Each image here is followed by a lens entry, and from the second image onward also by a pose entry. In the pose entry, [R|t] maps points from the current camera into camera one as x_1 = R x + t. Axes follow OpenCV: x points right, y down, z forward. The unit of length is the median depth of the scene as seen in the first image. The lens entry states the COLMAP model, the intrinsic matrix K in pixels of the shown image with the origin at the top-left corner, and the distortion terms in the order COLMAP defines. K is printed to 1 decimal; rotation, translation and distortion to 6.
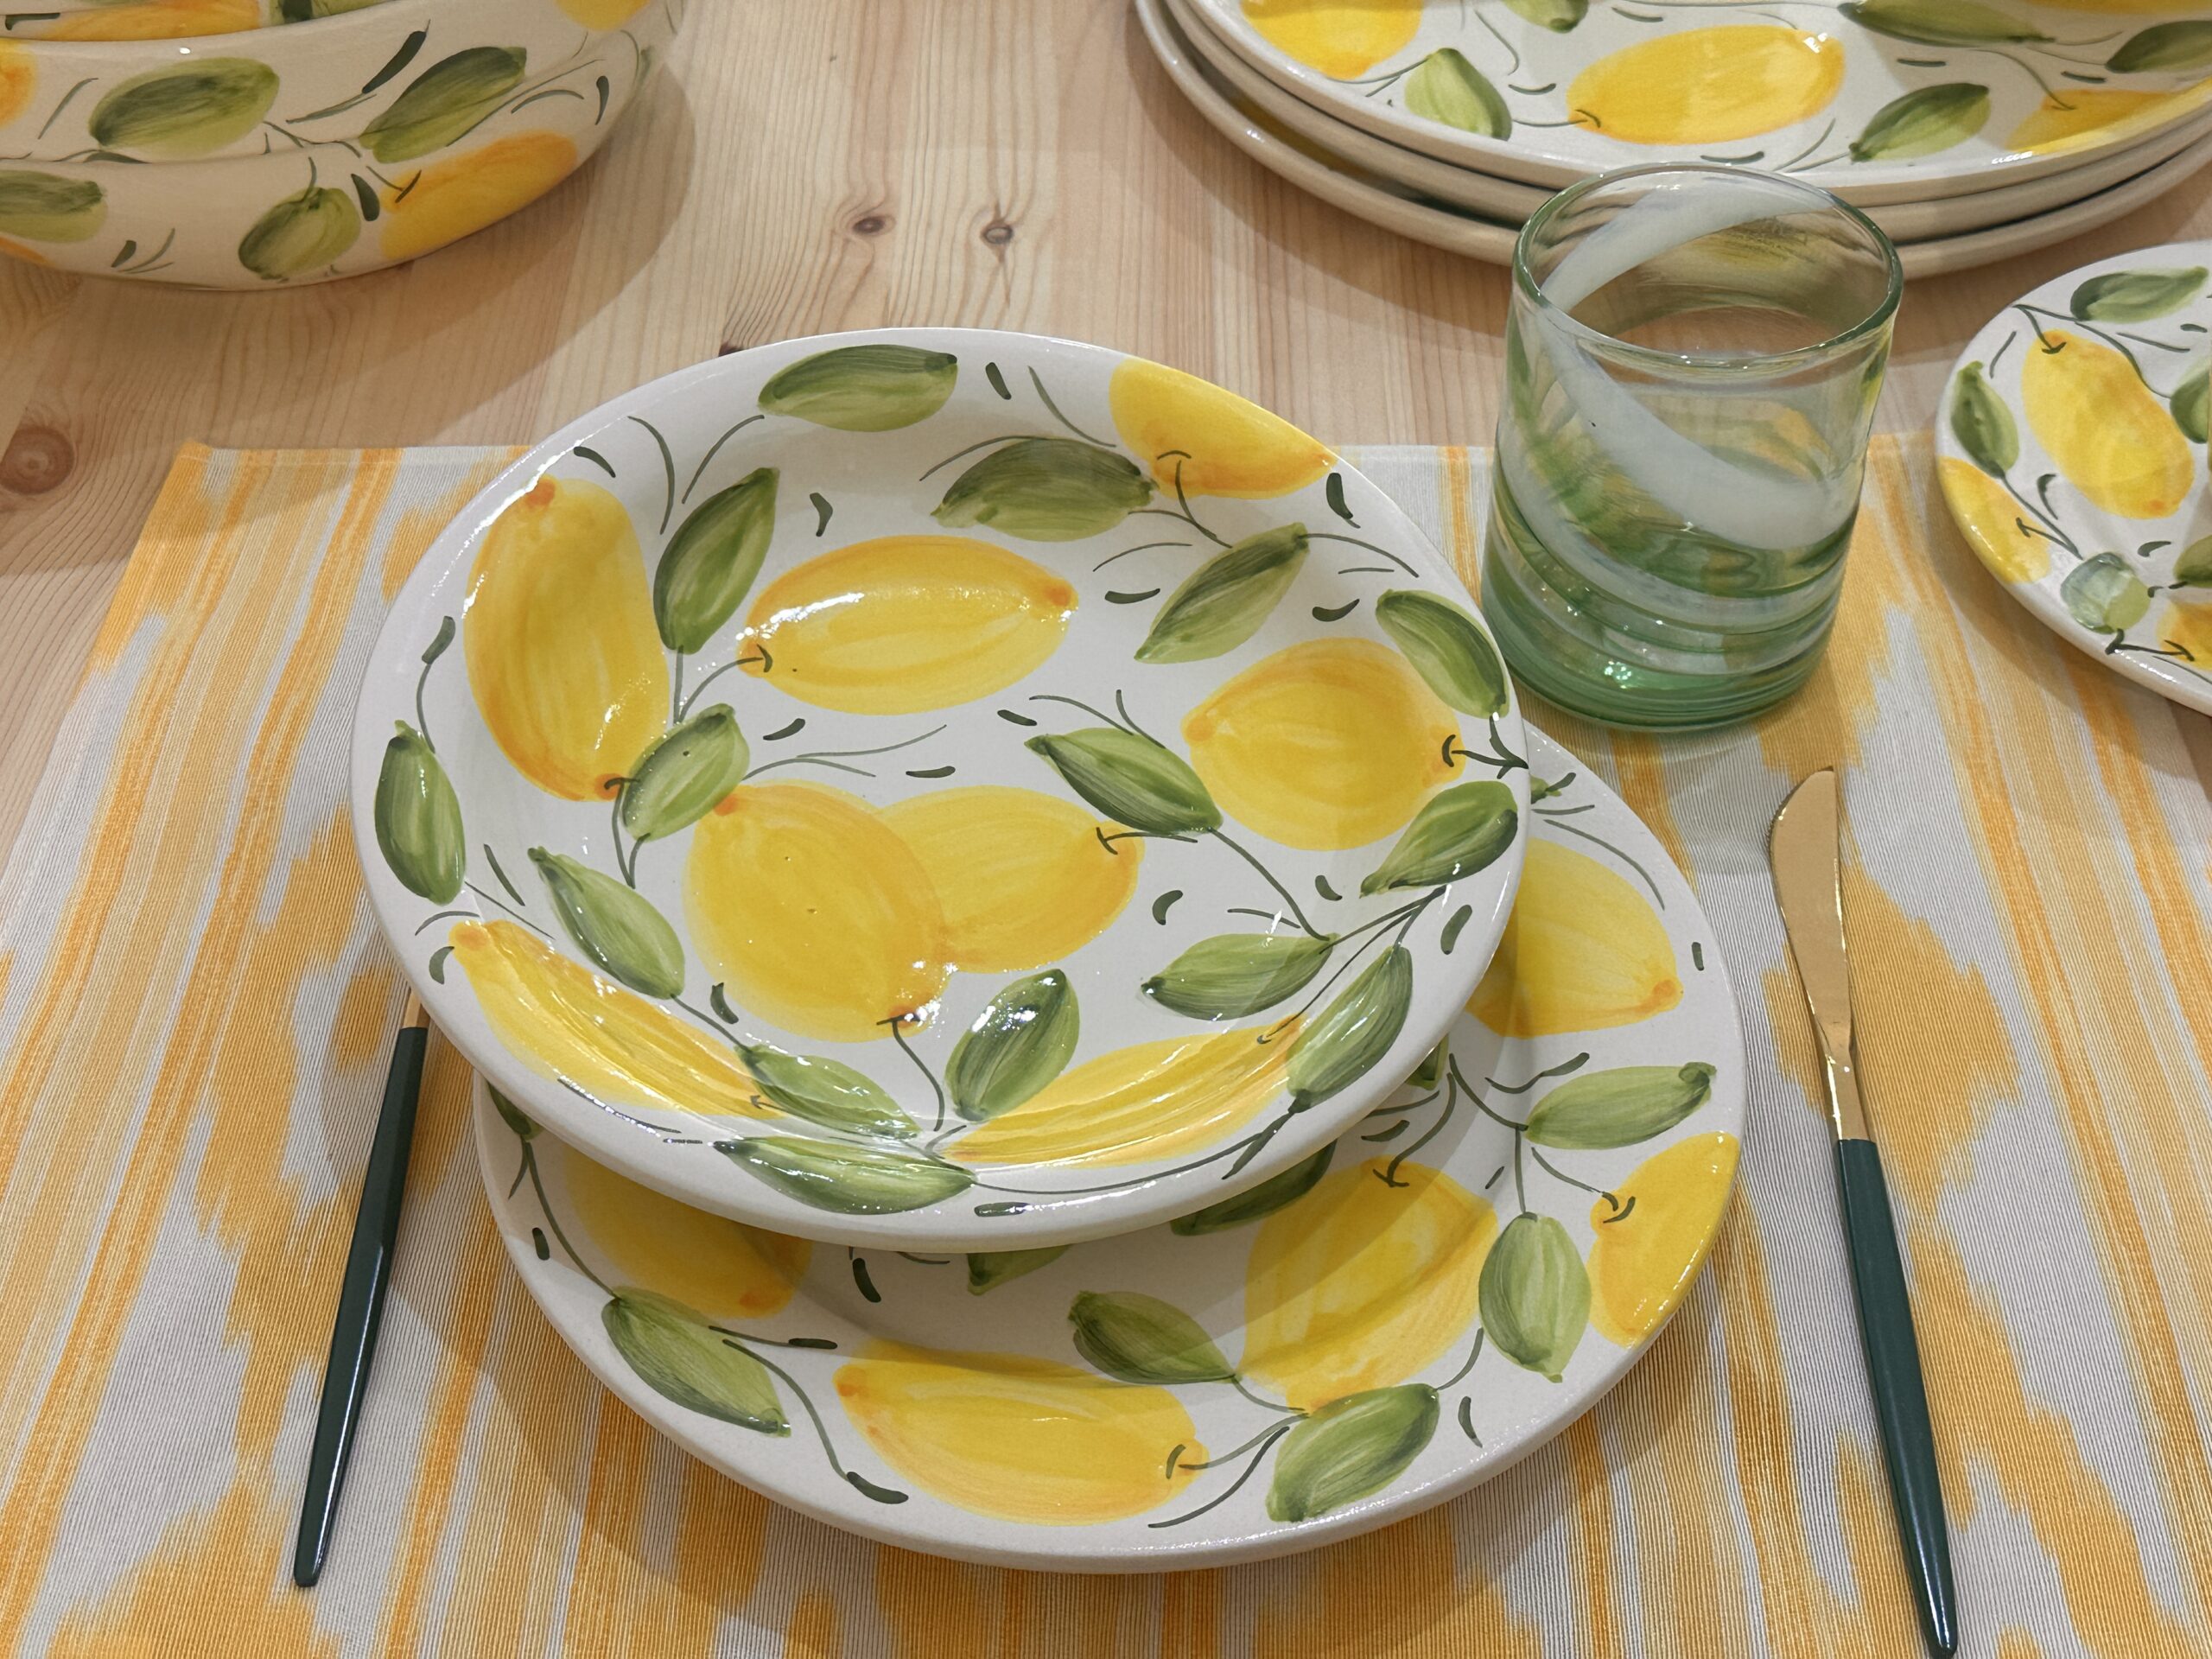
lens RADIAL K [[2985.0, 0, 1093.8], [0, 2985.0, 814.8], [0, 0, 1]] dist [0.087757, 0.000000]
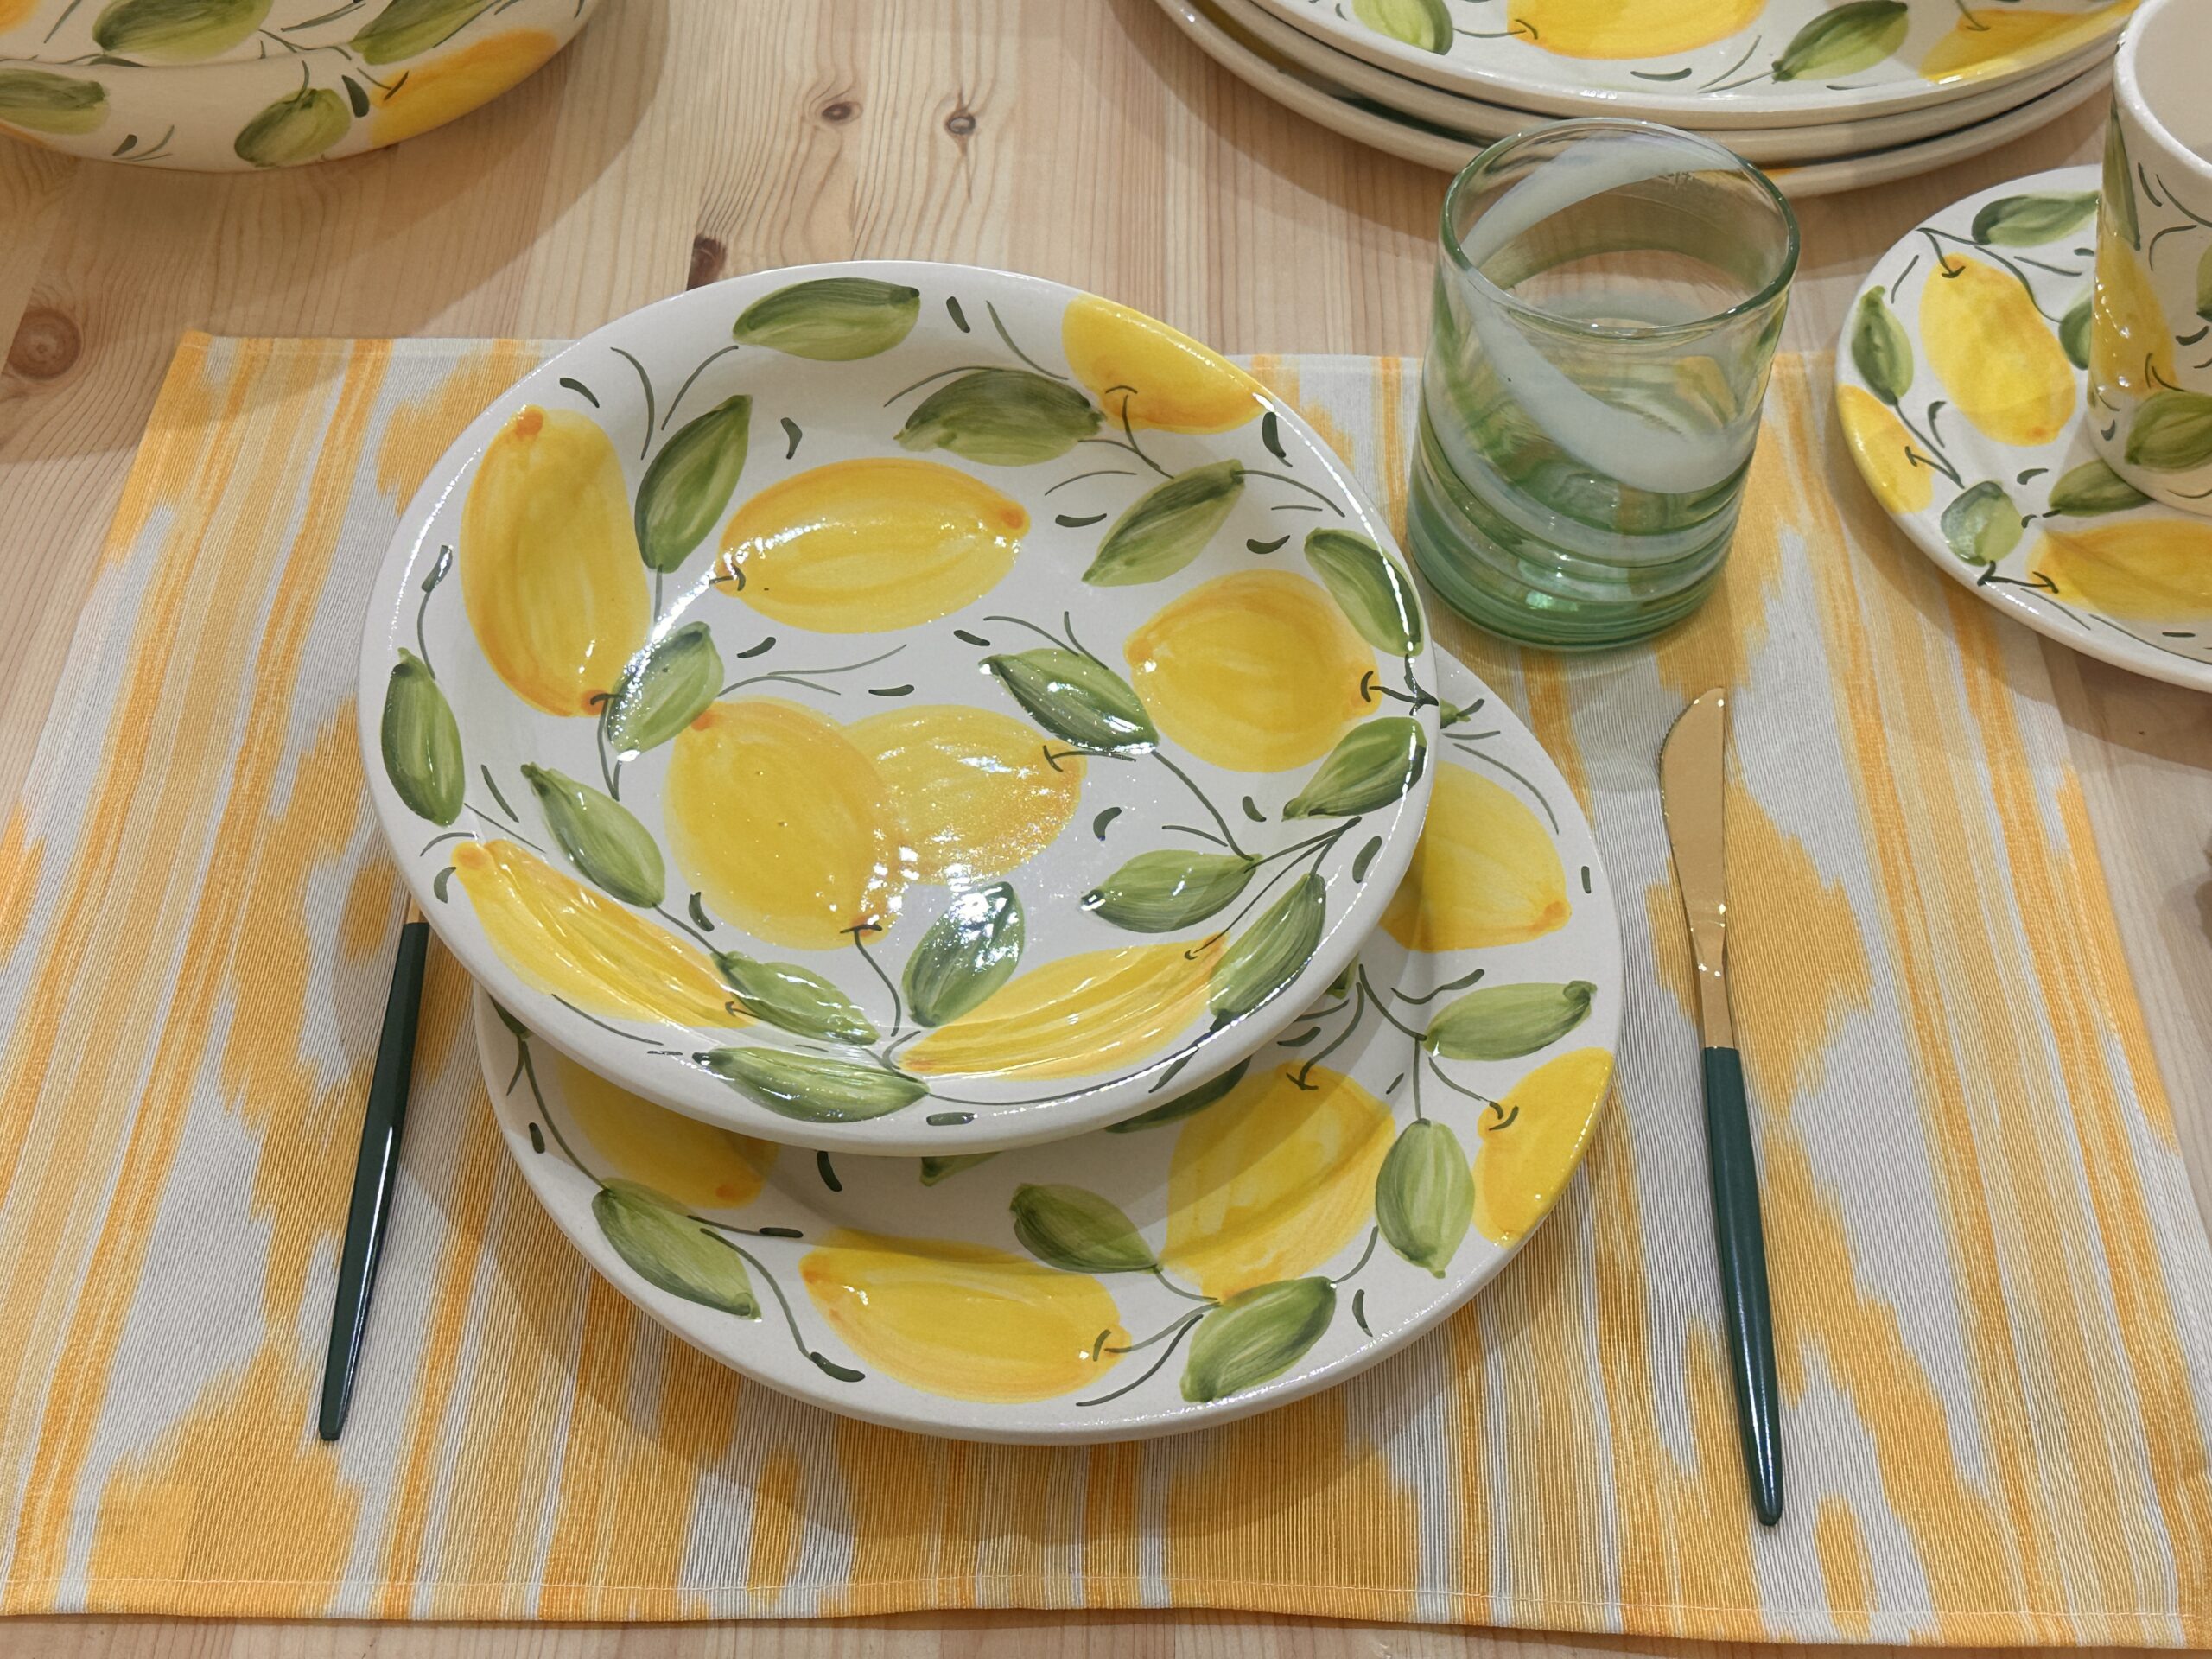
lens RADIAL K [[2985.0, 0, 1097.2], [0, 2985.0, 810.4], [0, 0, 1]] dist [0.087757, 0.000000]
pose [[0.999786, 0.014777, 0.014447, 0.005117], [-0.016129, 0.995011, 0.098453, -0.079111], [-0.012921, -0.098665, 0.995037, -0.085473]]
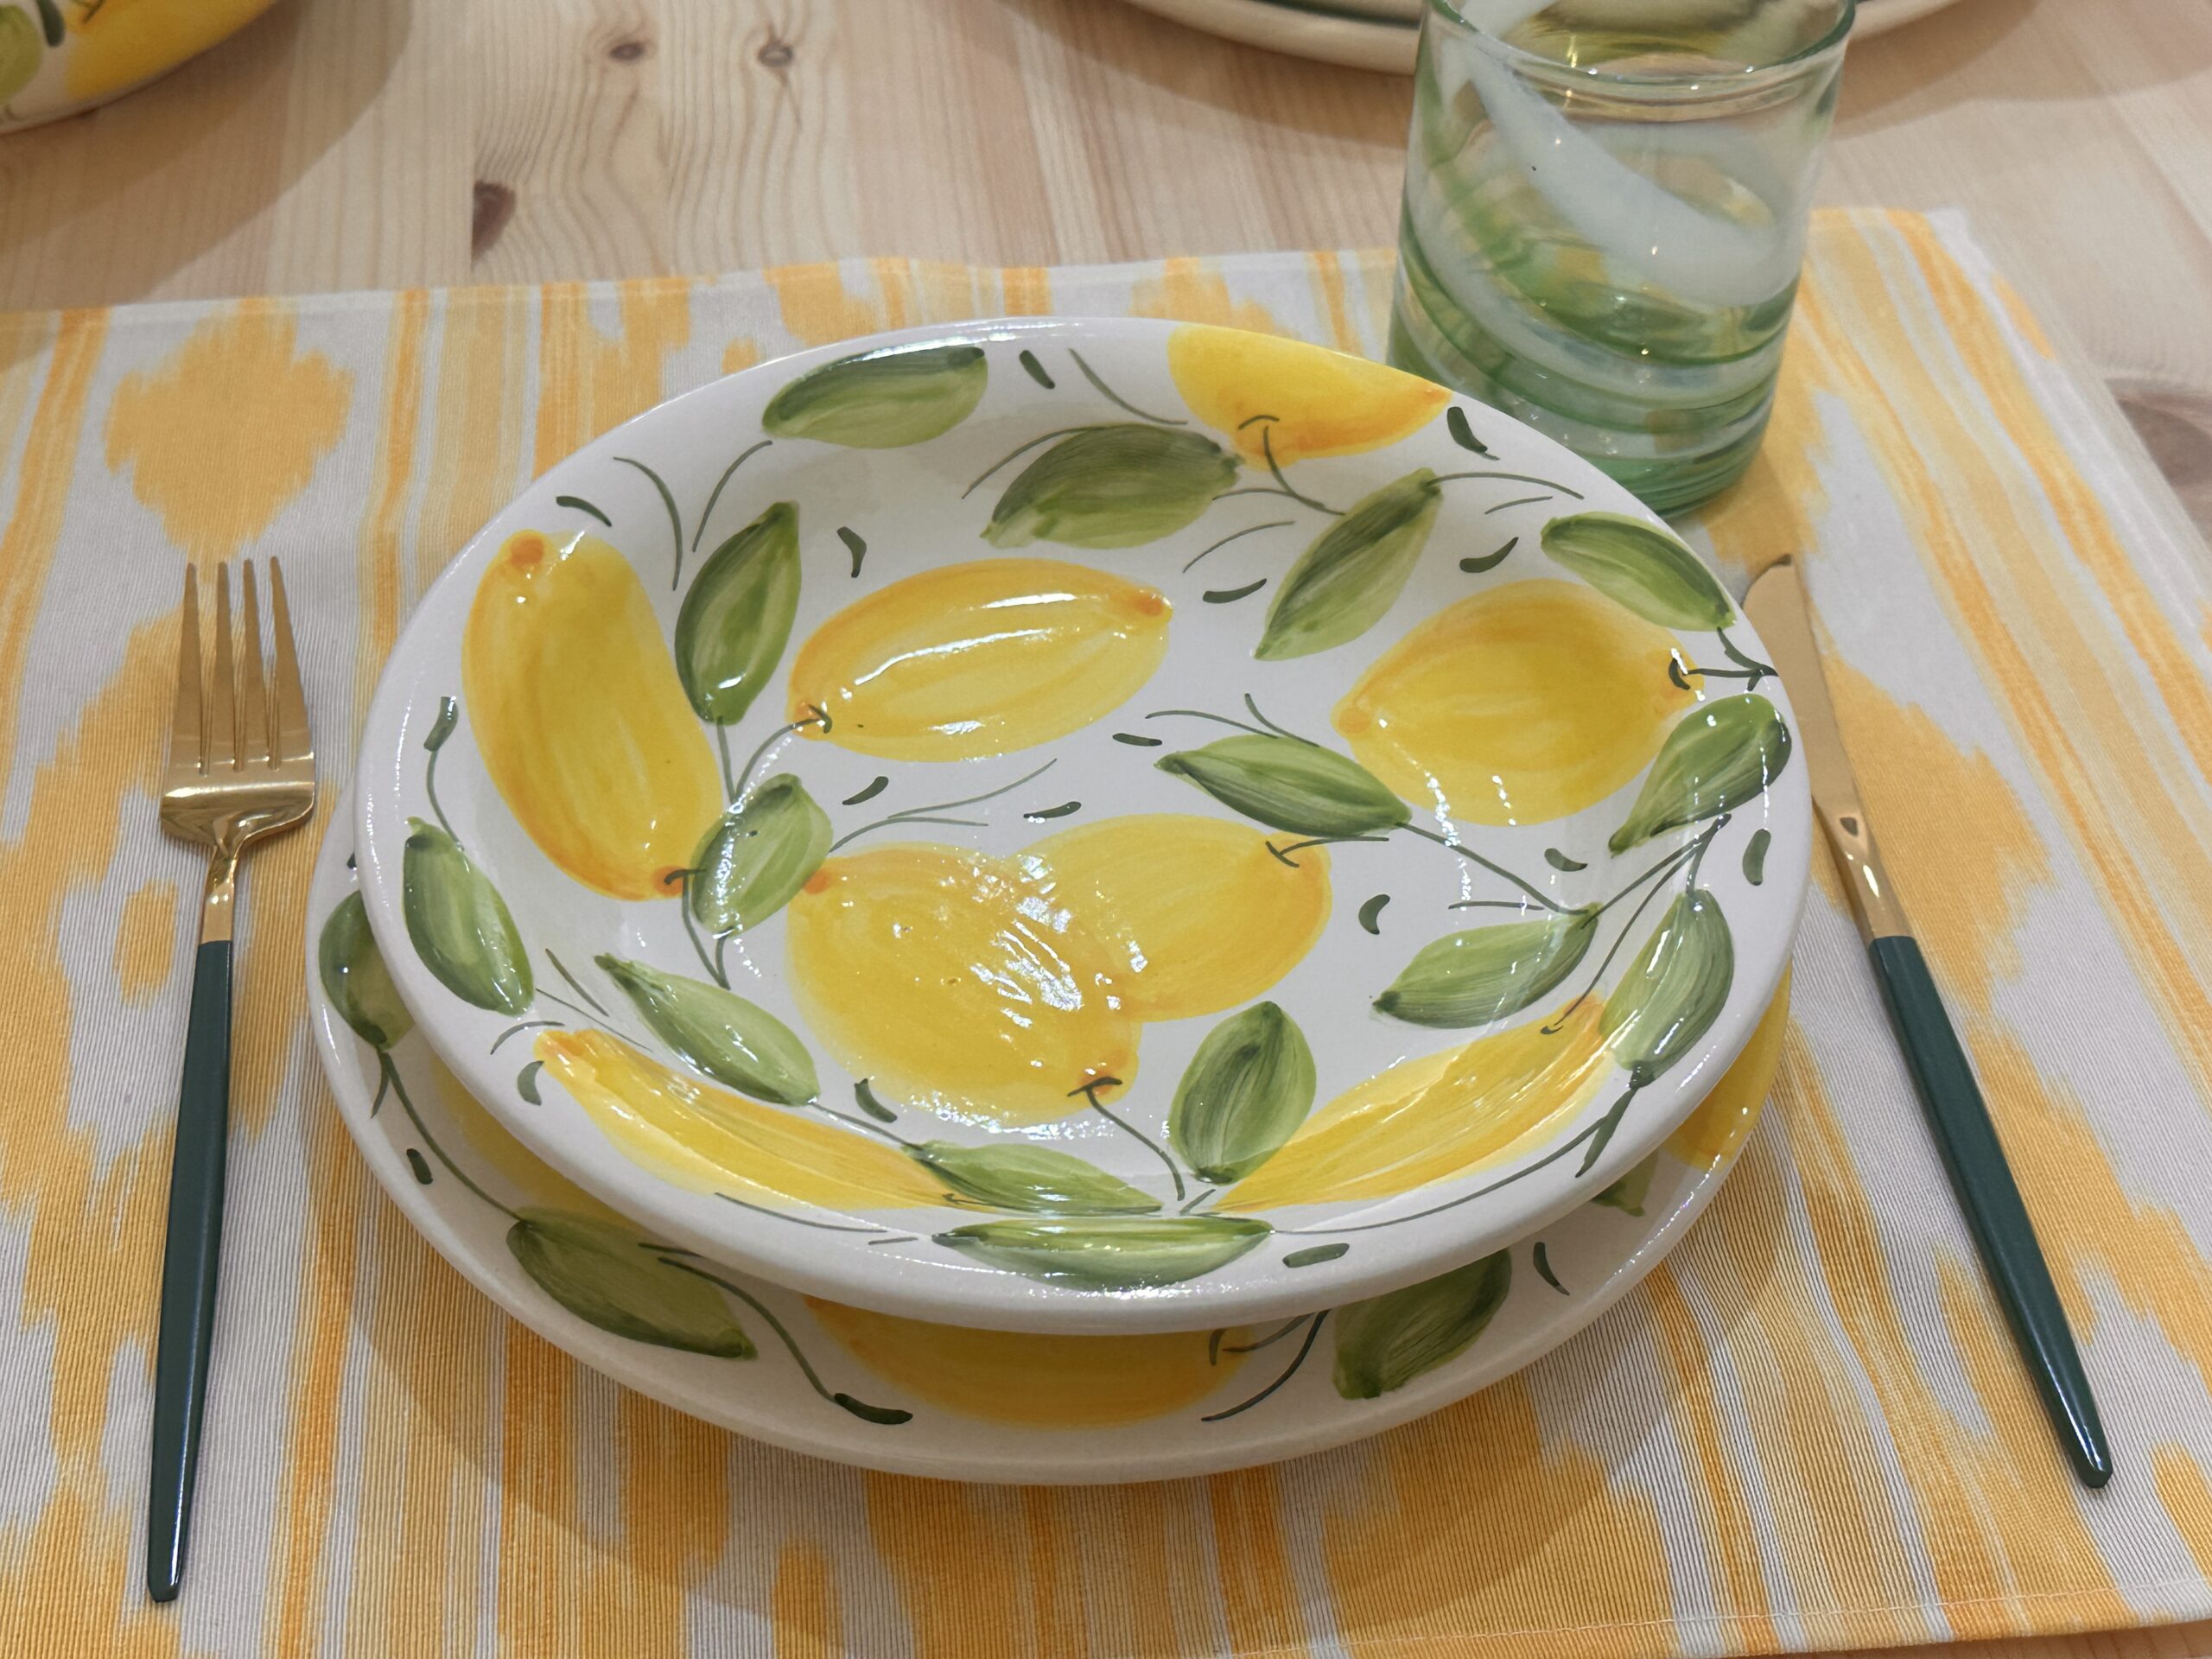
lens RADIAL K [[2985.0, 0, 1130.1], [0, 2985.0, 840.6], [0, 0, 1]] dist [0.087757, 0.000000]
pose [[0.982912, -0.151665, 0.104320, -0.120906], [0.162727, 0.980823, -0.107268, 0.085566], [-0.086051, 0.122411, 0.988742, 0.185719]]
